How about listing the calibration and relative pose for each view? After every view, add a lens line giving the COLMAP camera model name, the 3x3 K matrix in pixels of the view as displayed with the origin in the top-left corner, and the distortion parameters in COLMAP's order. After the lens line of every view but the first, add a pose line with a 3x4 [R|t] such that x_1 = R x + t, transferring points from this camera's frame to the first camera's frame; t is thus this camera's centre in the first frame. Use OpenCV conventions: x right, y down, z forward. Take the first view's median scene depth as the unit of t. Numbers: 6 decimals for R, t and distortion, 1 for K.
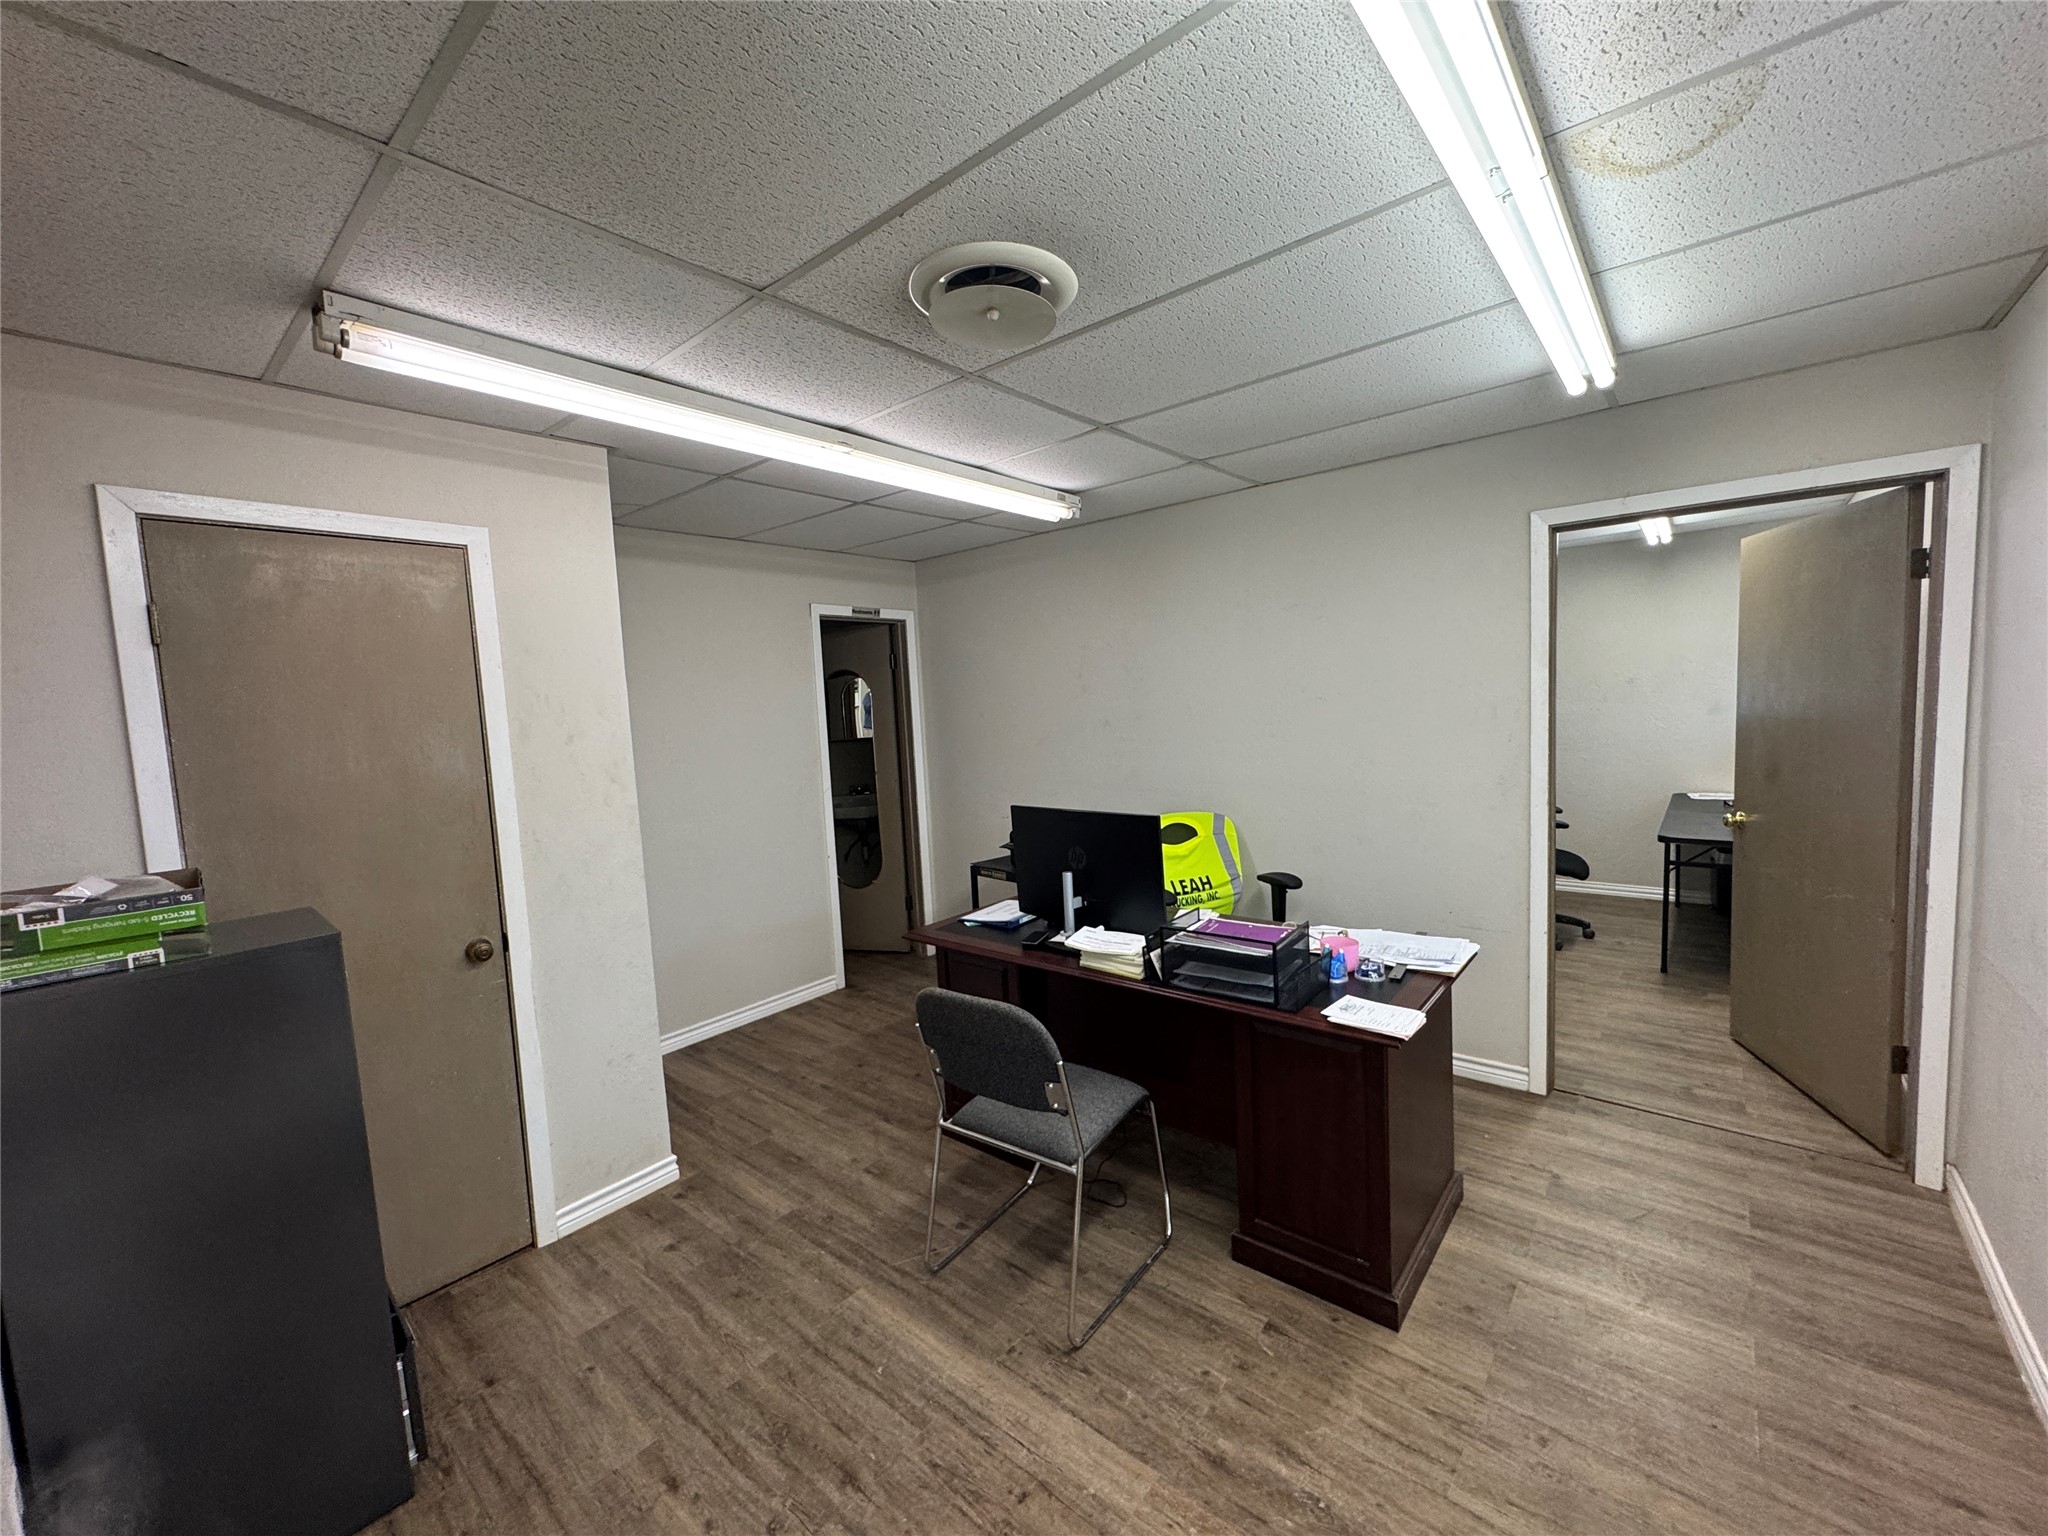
lens RADIAL K [[815.7, 0, 1019.6], [0, 815.7, 764.1], [0, 0, 1]] dist [0.001210, -0.000006]
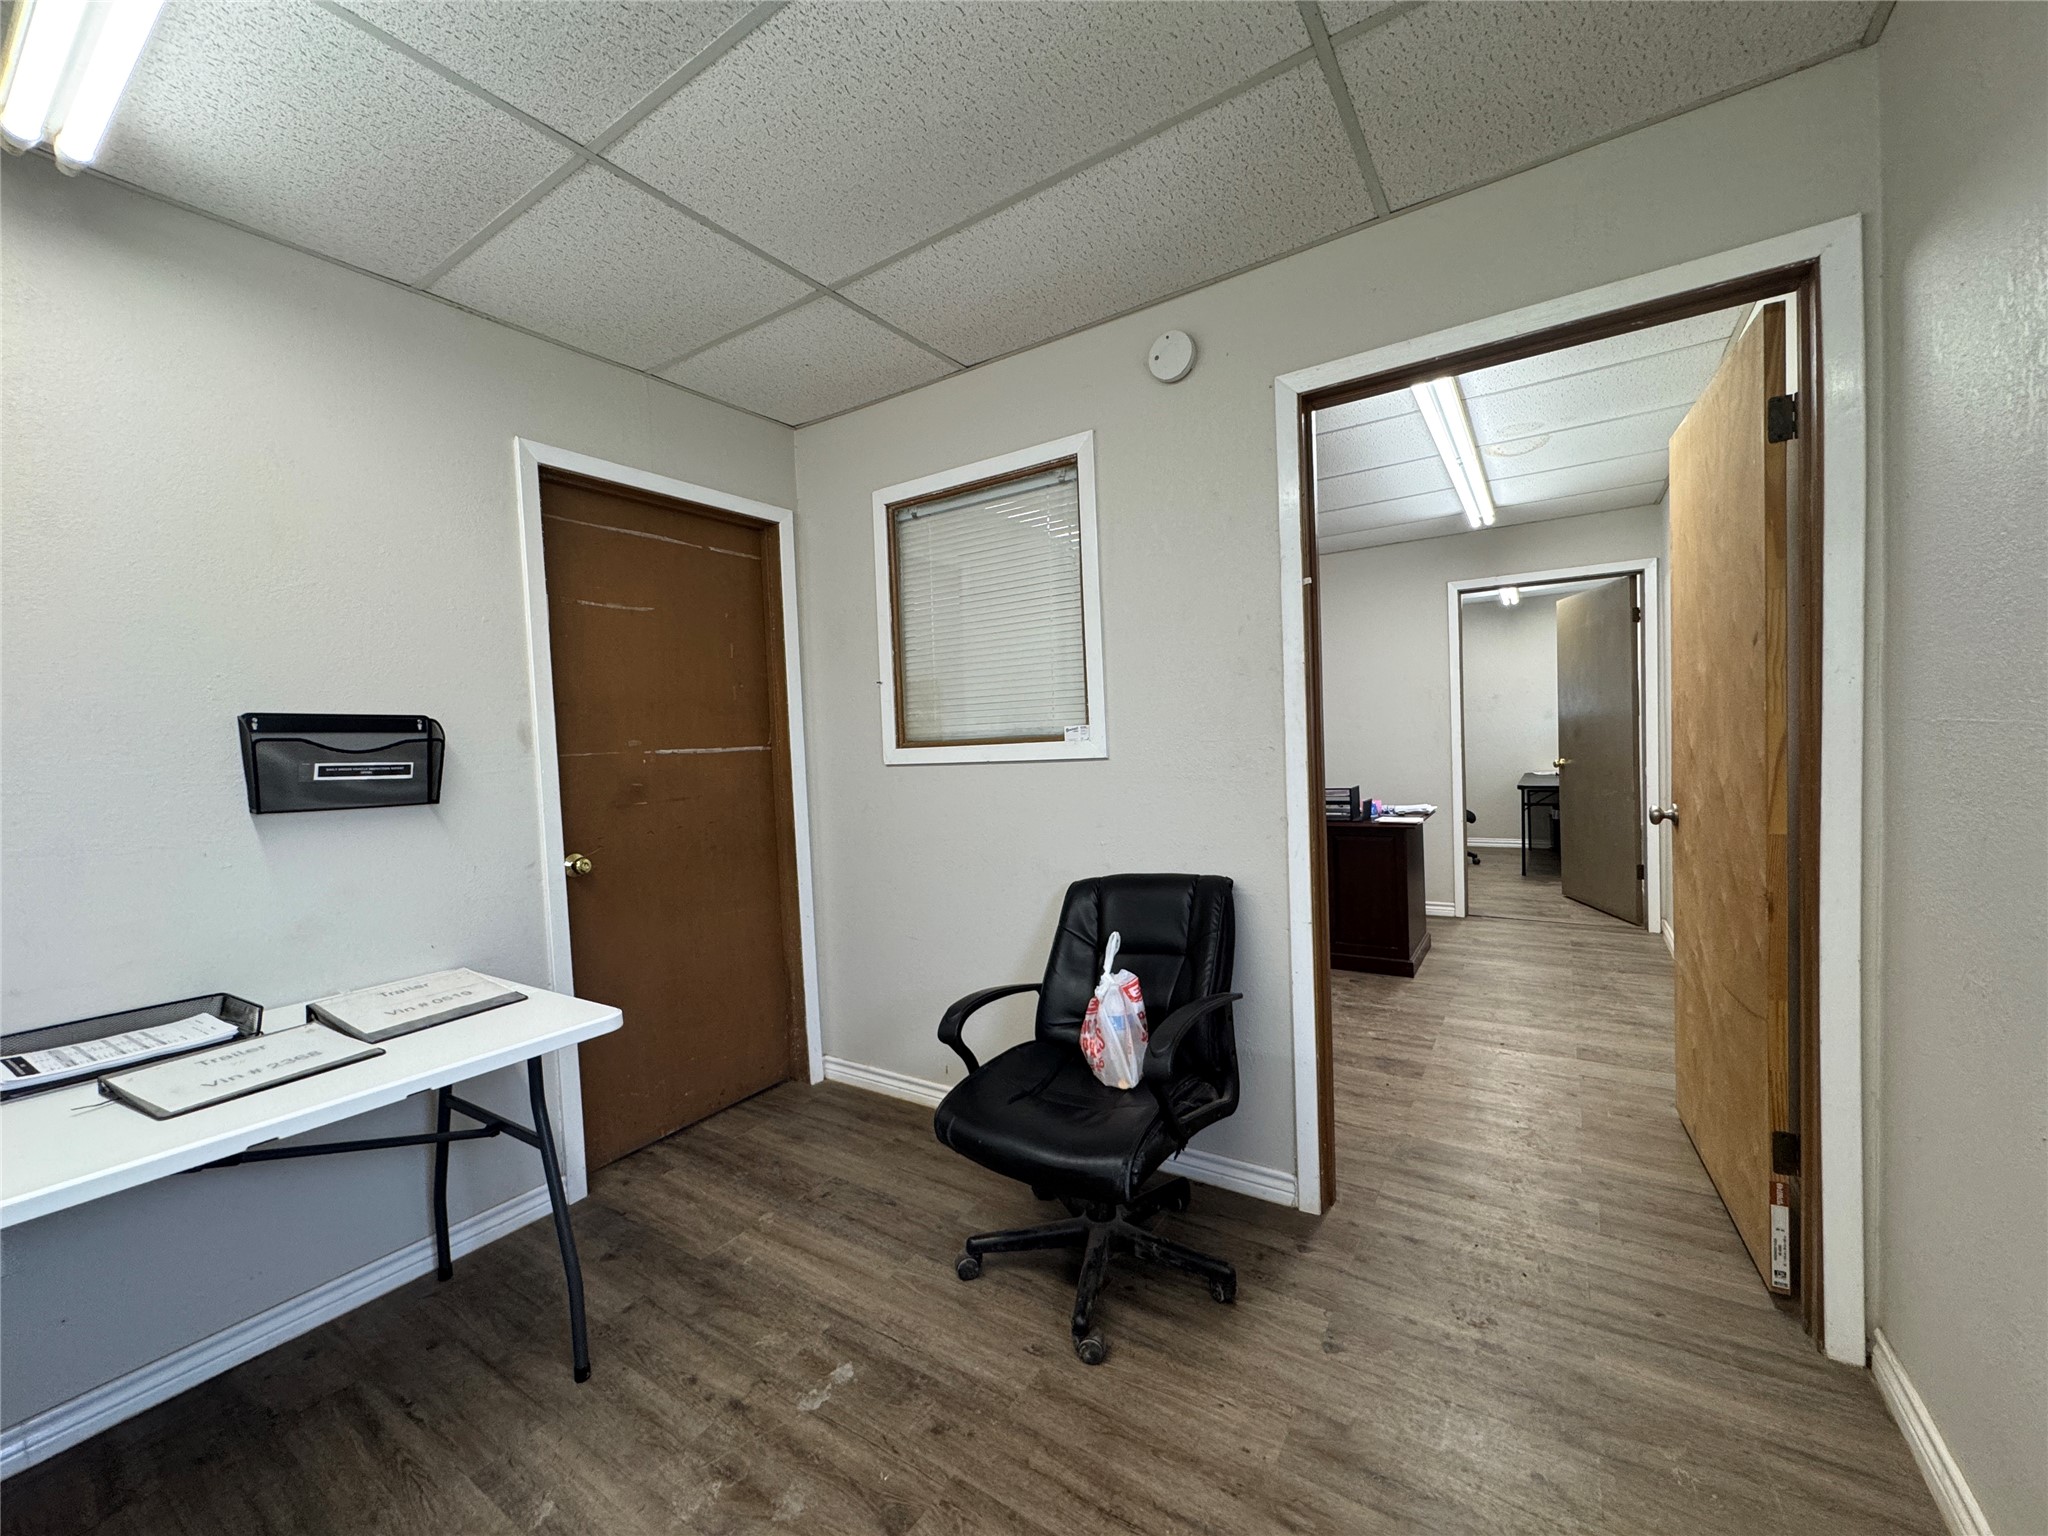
lens RADIAL K [[815.7, 0, 1023.0], [0, 815.7, 768.0], [0, 0, 1]] dist [0.001210, -0.000006]
pose [[0.991850, 0.002742, 0.127384, -0.545802], [0.004116, 0.998557, -0.053541, 0.197262], [-0.127347, 0.053629, 0.990407, -0.658521]]
